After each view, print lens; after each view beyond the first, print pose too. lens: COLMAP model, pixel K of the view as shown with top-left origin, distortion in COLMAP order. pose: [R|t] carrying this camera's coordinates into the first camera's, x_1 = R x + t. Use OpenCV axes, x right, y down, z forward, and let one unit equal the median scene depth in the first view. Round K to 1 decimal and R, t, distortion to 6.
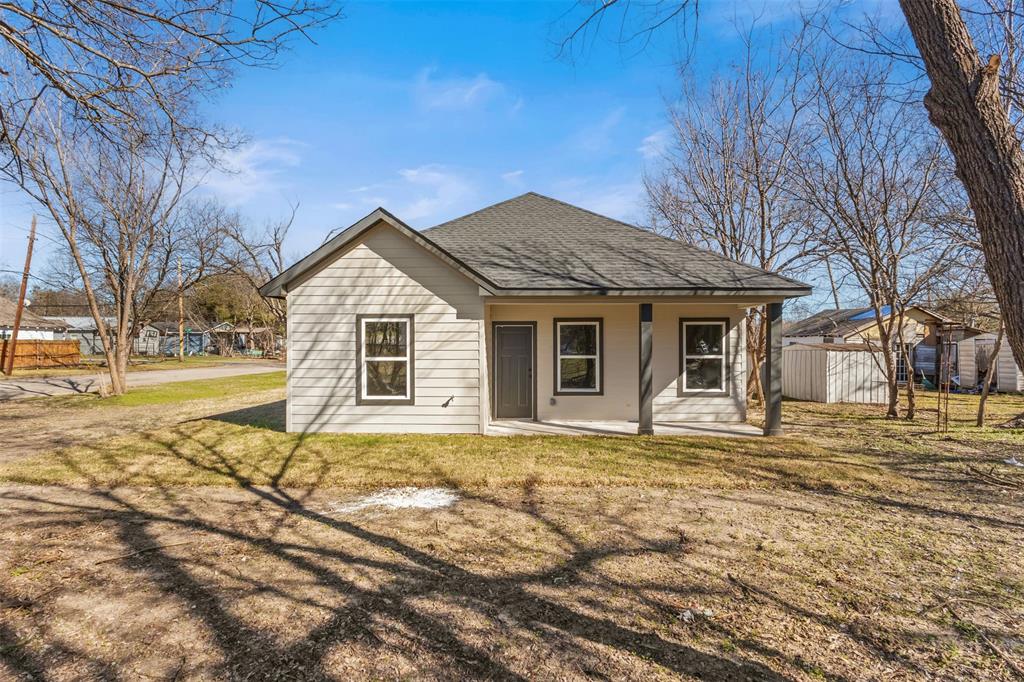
lens RADIAL K [[475.7, 0, 521.0], [0, 475.7, 339.7], [0, 0, 1]] dist [0.005688, -0.000134]
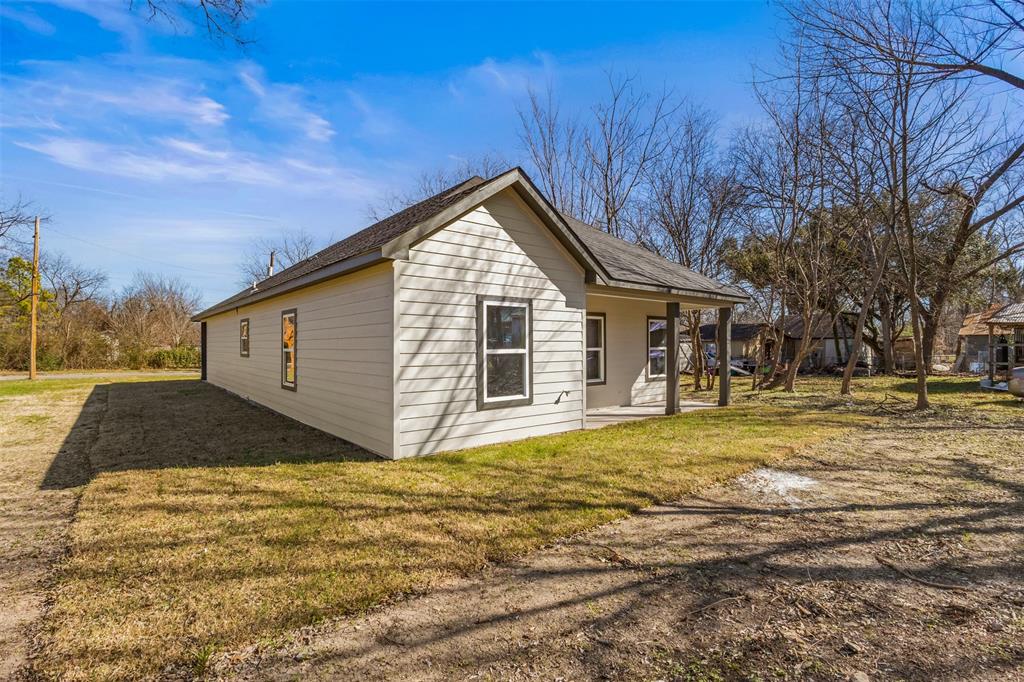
lens RADIAL K [[475.7, 0, 506.8], [0, 475.7, 345.6], [0, 0, 1]] dist [0.005688, -0.000134]
pose [[0.757178, -0.001511, 0.653207, -0.820866], [-0.003933, 0.999969, 0.006872, 0.024533], [-0.653197, -0.007772, 0.757148, 0.375680]]
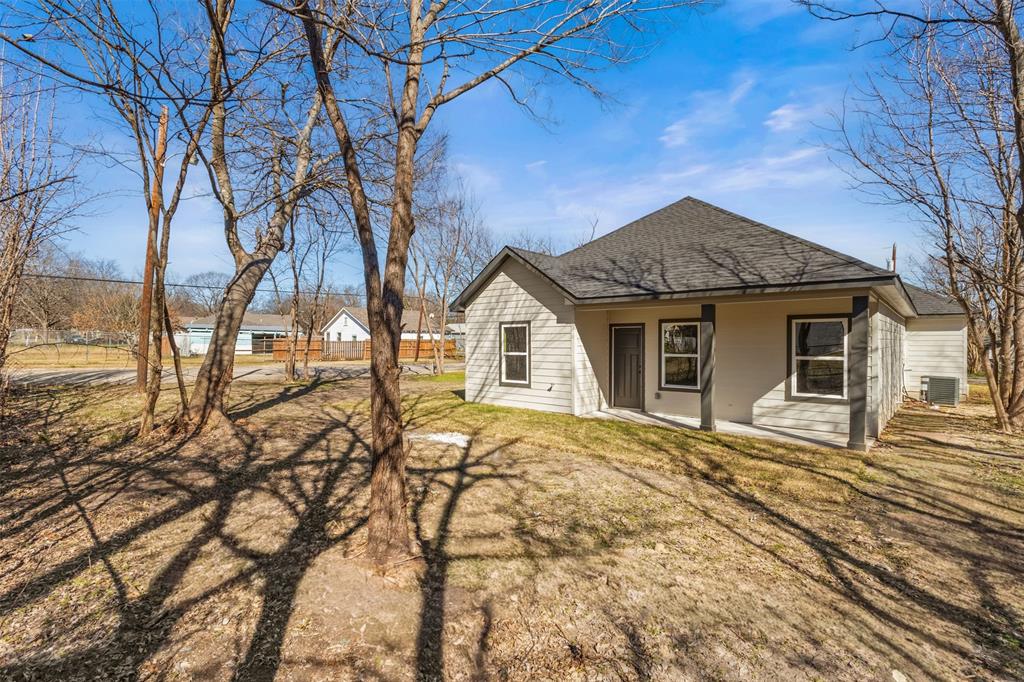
lens RADIAL K [[475.7, 0, 512.2], [0, 475.7, 340.5], [0, 0, 1]] dist [0.005688, -0.000134]
pose [[0.765212, -0.000680, -0.643778, 0.599528], [0.003196, 0.999991, 0.002743, -0.001637], [0.643771, -0.004156, 0.765207, -0.062362]]
